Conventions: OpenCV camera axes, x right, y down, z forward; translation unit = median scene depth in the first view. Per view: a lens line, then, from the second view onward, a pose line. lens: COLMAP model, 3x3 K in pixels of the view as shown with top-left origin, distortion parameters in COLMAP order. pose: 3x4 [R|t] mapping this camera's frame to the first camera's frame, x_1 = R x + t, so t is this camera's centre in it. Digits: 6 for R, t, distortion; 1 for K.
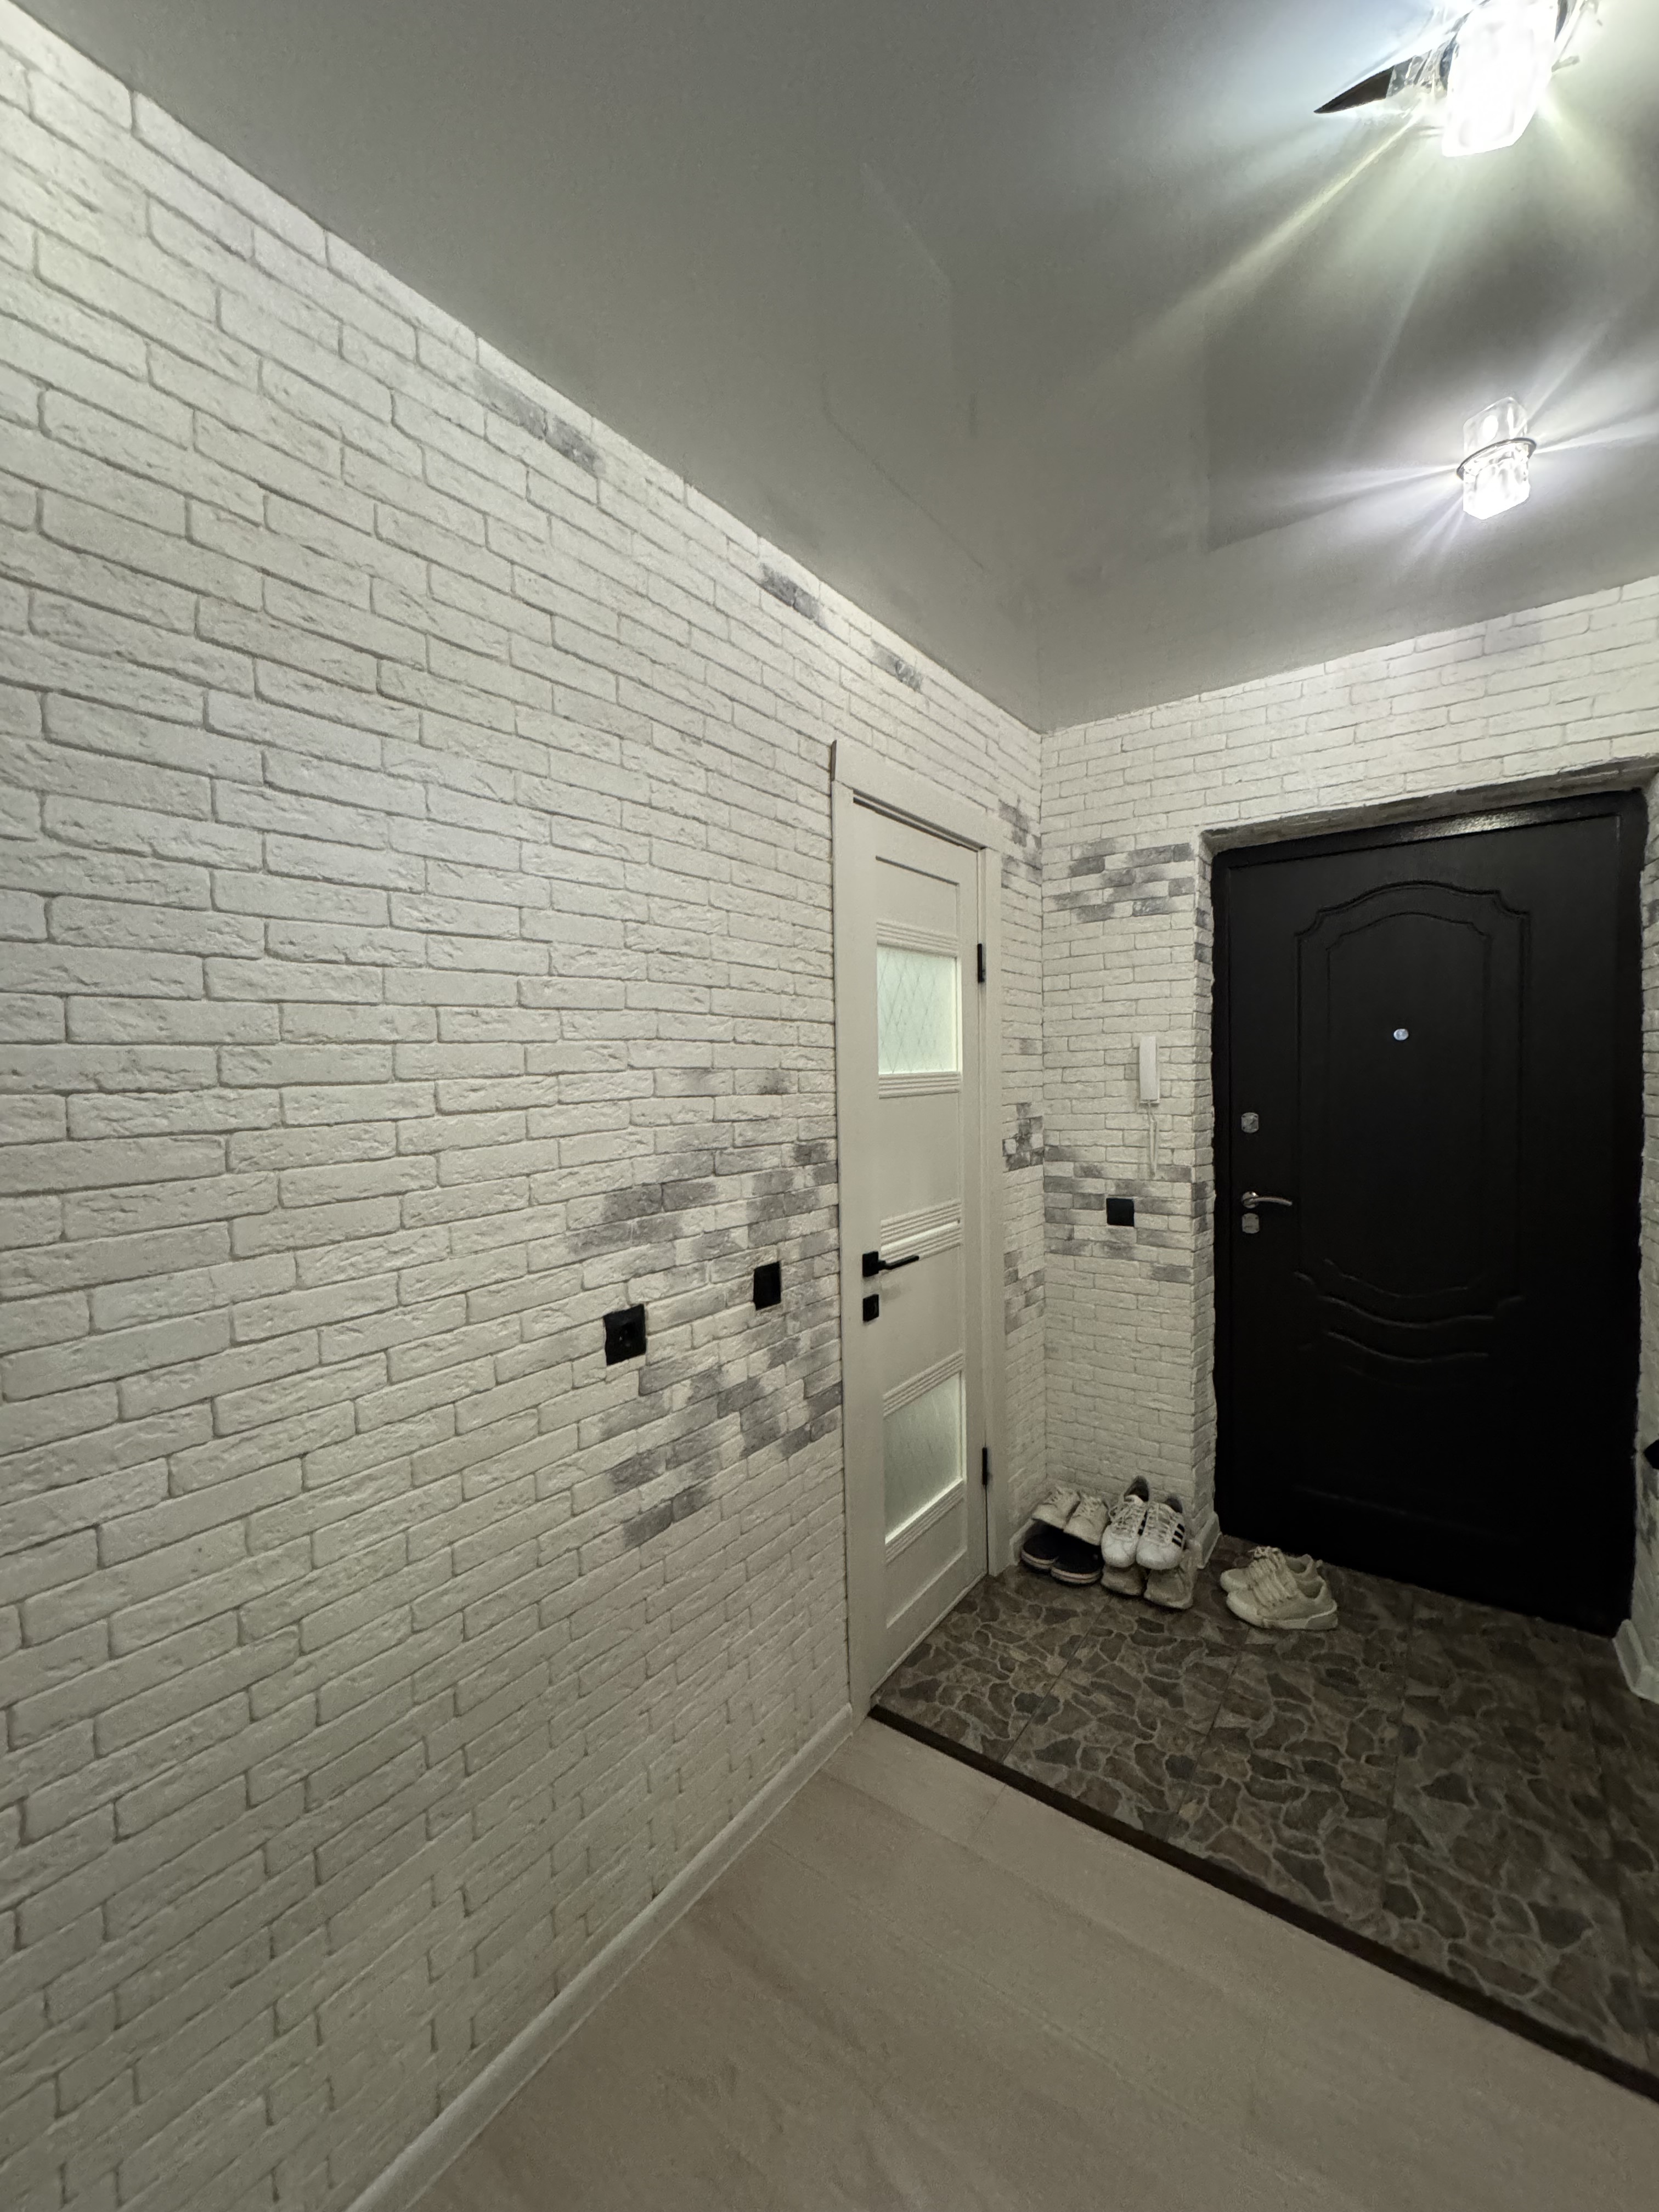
lens RADIAL K [[881.0, 0, 828.7], [0, 881.0, 1104.5], [0, 0, 1]] dist [-0.002983, 0.000478]
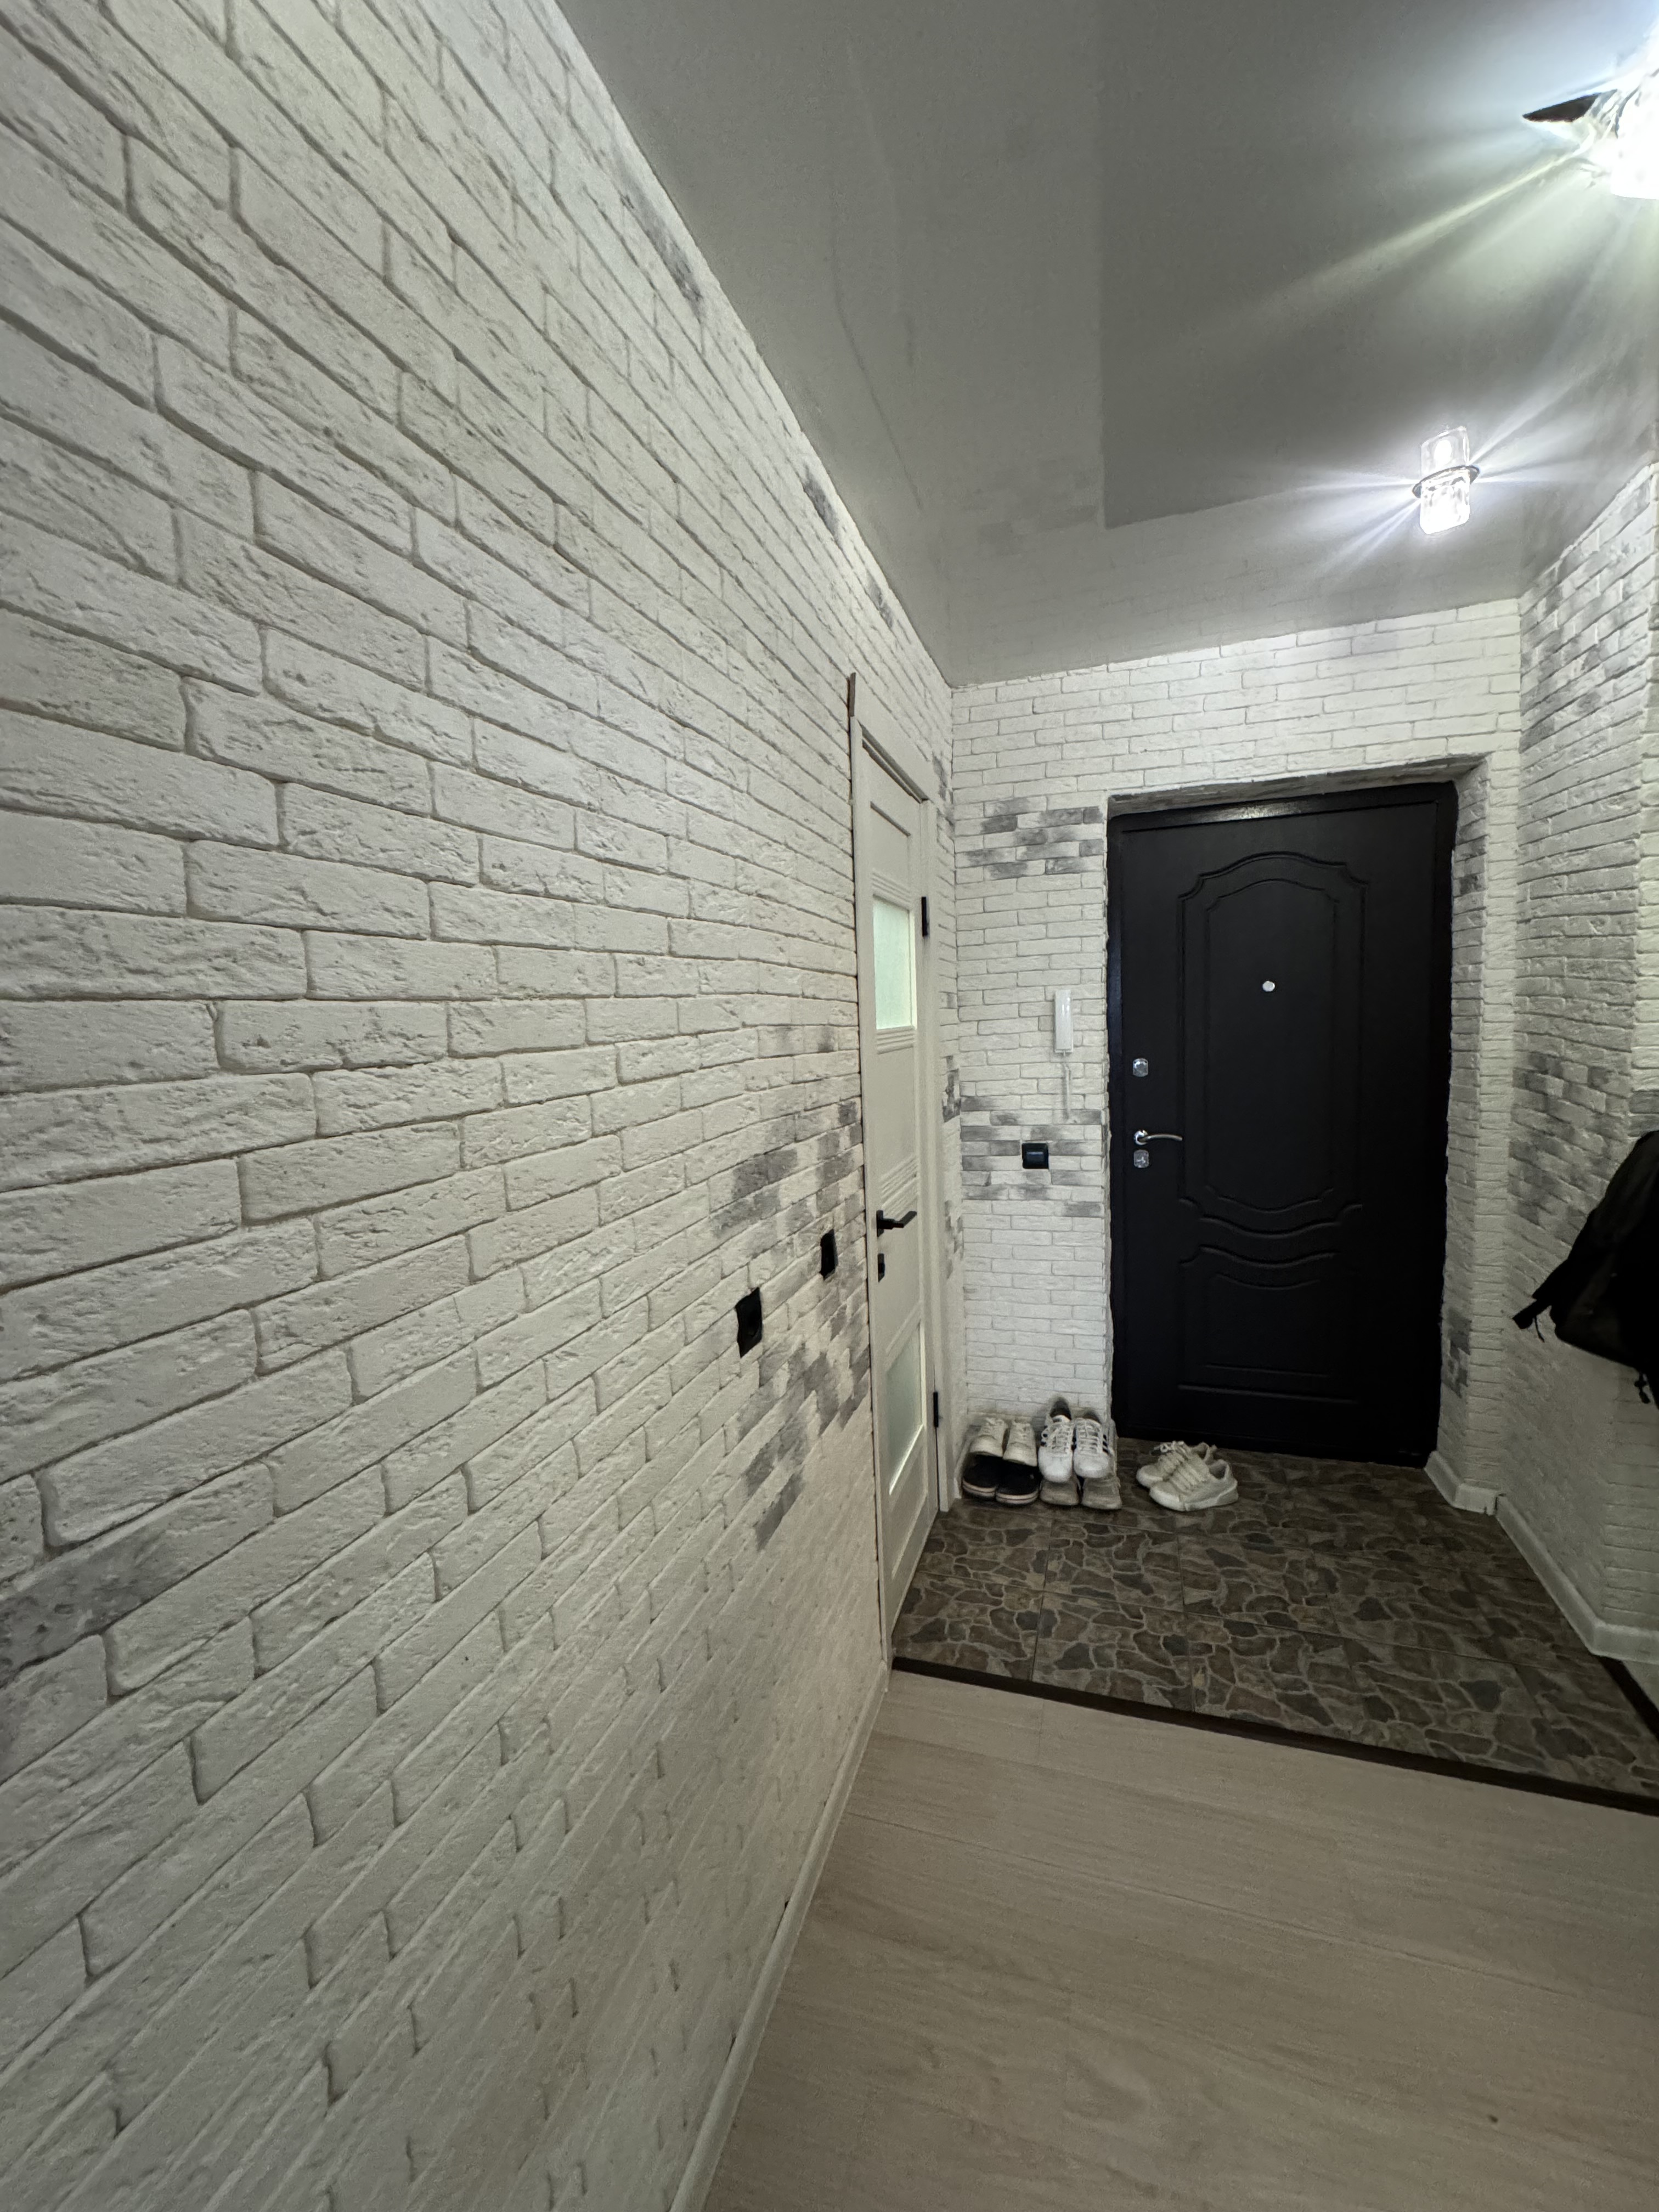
lens RADIAL K [[881.0, 0, 829.3], [0, 881.0, 1105.6], [0, 0, 1]] dist [-0.002983, 0.000478]
pose [[0.951451, -0.046762, 0.304229, -0.291123], [0.032098, 0.998077, 0.053025, -0.003810], [-0.306123, -0.040686, 0.951122, 0.087993]]
